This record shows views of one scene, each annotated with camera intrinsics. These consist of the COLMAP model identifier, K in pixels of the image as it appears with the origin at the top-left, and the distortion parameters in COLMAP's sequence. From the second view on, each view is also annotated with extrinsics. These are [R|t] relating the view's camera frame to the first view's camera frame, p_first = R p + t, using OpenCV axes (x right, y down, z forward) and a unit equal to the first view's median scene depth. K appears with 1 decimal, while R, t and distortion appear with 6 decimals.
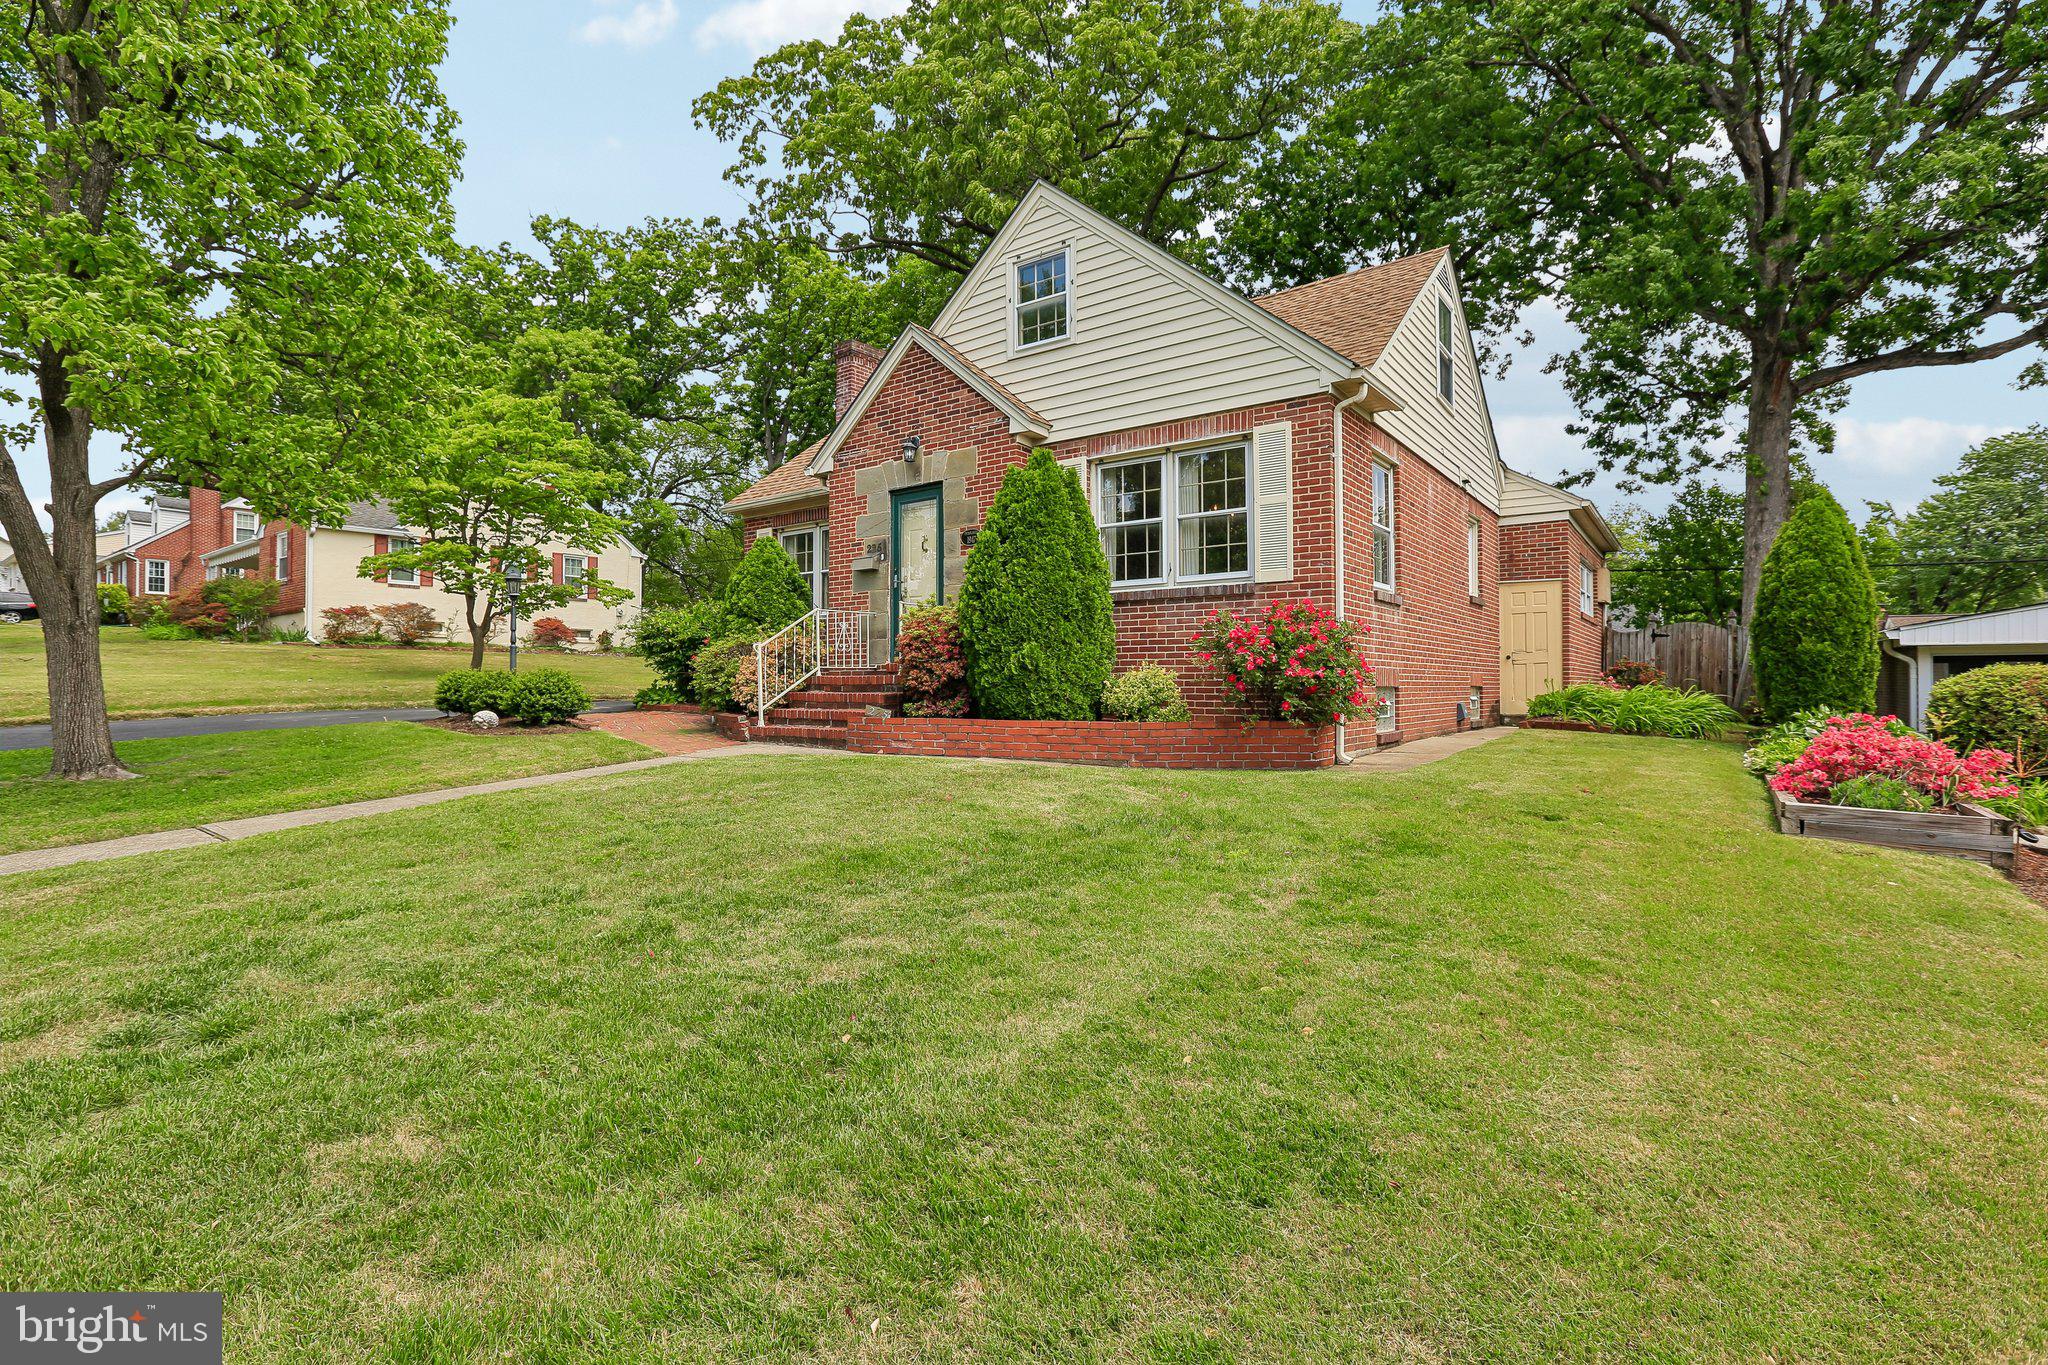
lens RADIAL K [[944.2, 0, 1032.0], [0, 944.2, 678.8], [0, 0, 1]] dist [-0.046629, 0.014524]
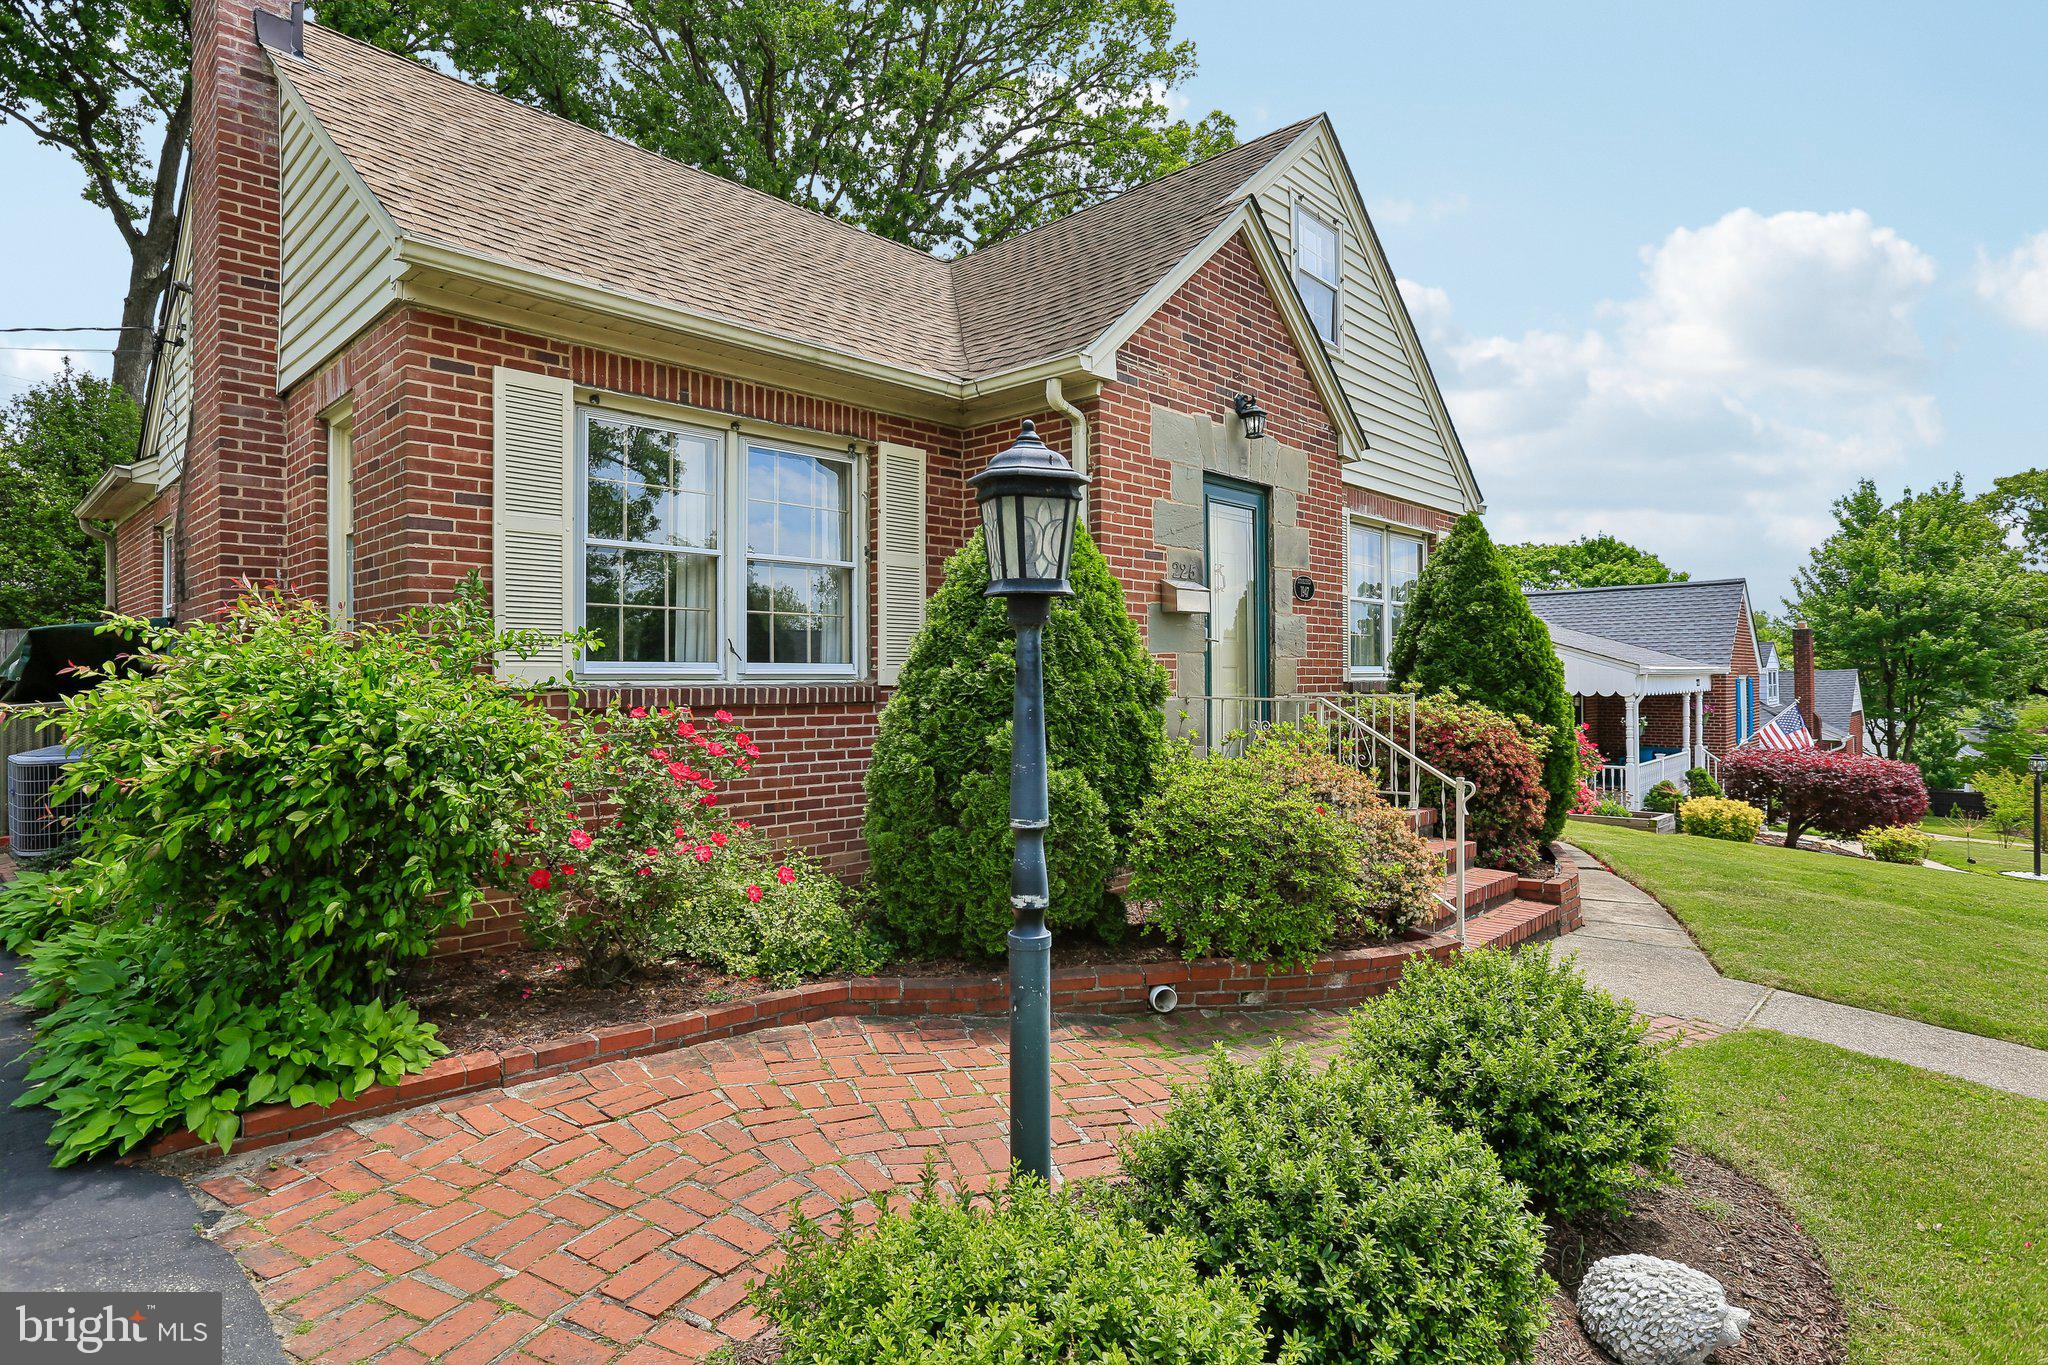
lens RADIAL K [[1065.0, 0, 1022.0], [0, 1065.0, 673.7], [0, 0, 1]] dist [-0.019398, 0.009034]
pose [[0.113490, 0.005559, 0.993524, -0.863646], [-0.000411, 0.999985, -0.005548, -0.089620], [-0.993539, 0.000221, 0.113491, 1.160789]]
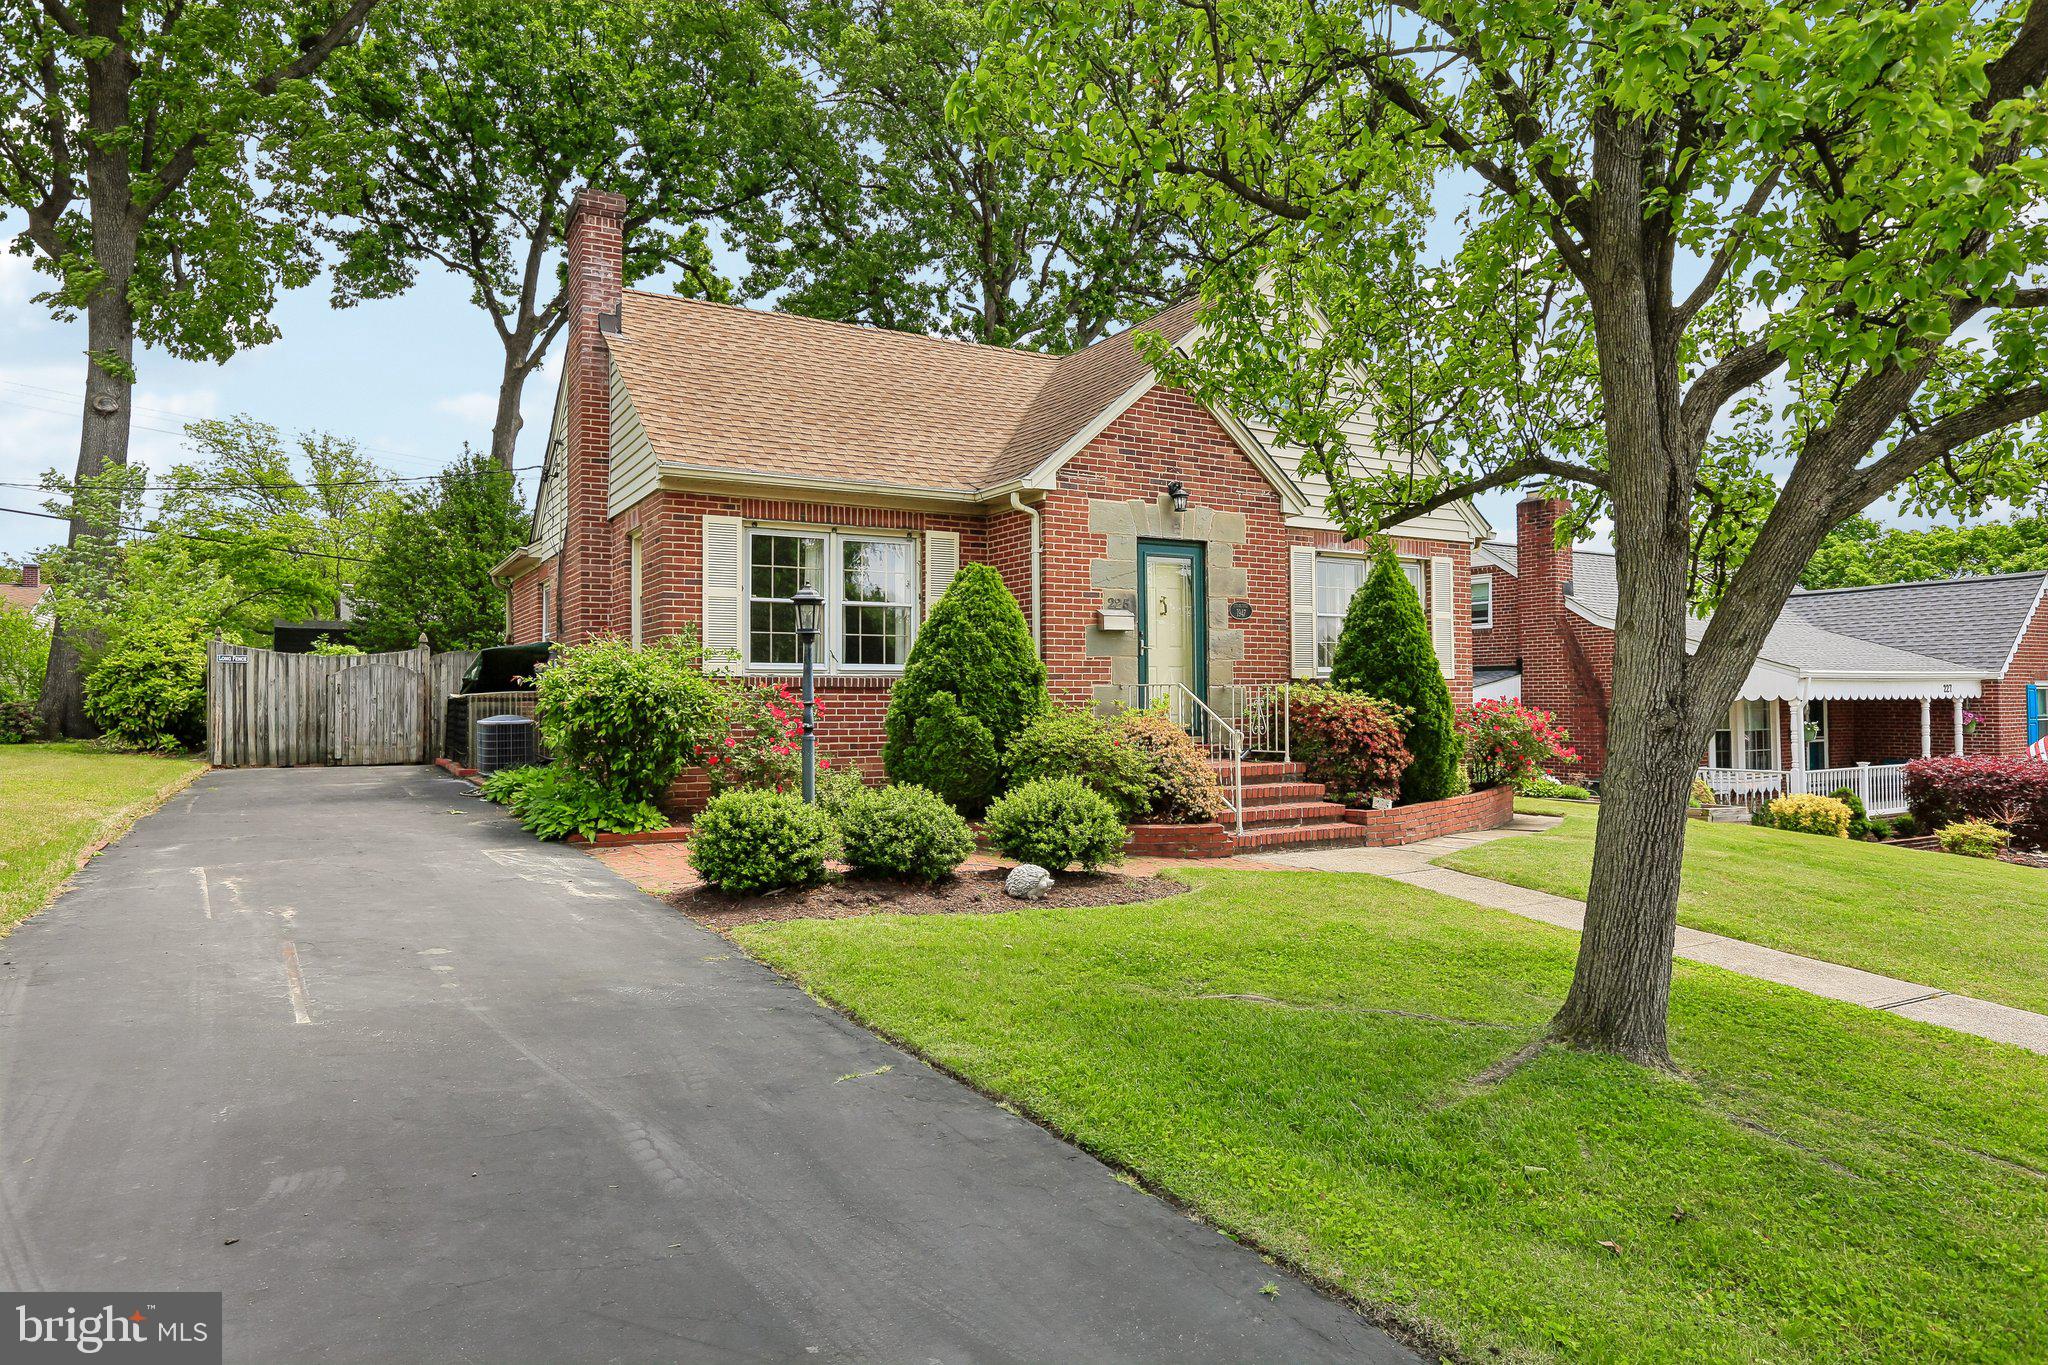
lens RADIAL K [[1234.4, 0, 1034.8], [0, 1234.4, 668.8], [0, 0, 1]] dist [-0.014944, -0.001969]
pose [[0.381348, 0.023426, 0.924135, -1.323401], [0.000121, 0.999678, -0.025391, -0.064073], [-0.924432, 0.009795, 0.381222, 0.755675]]
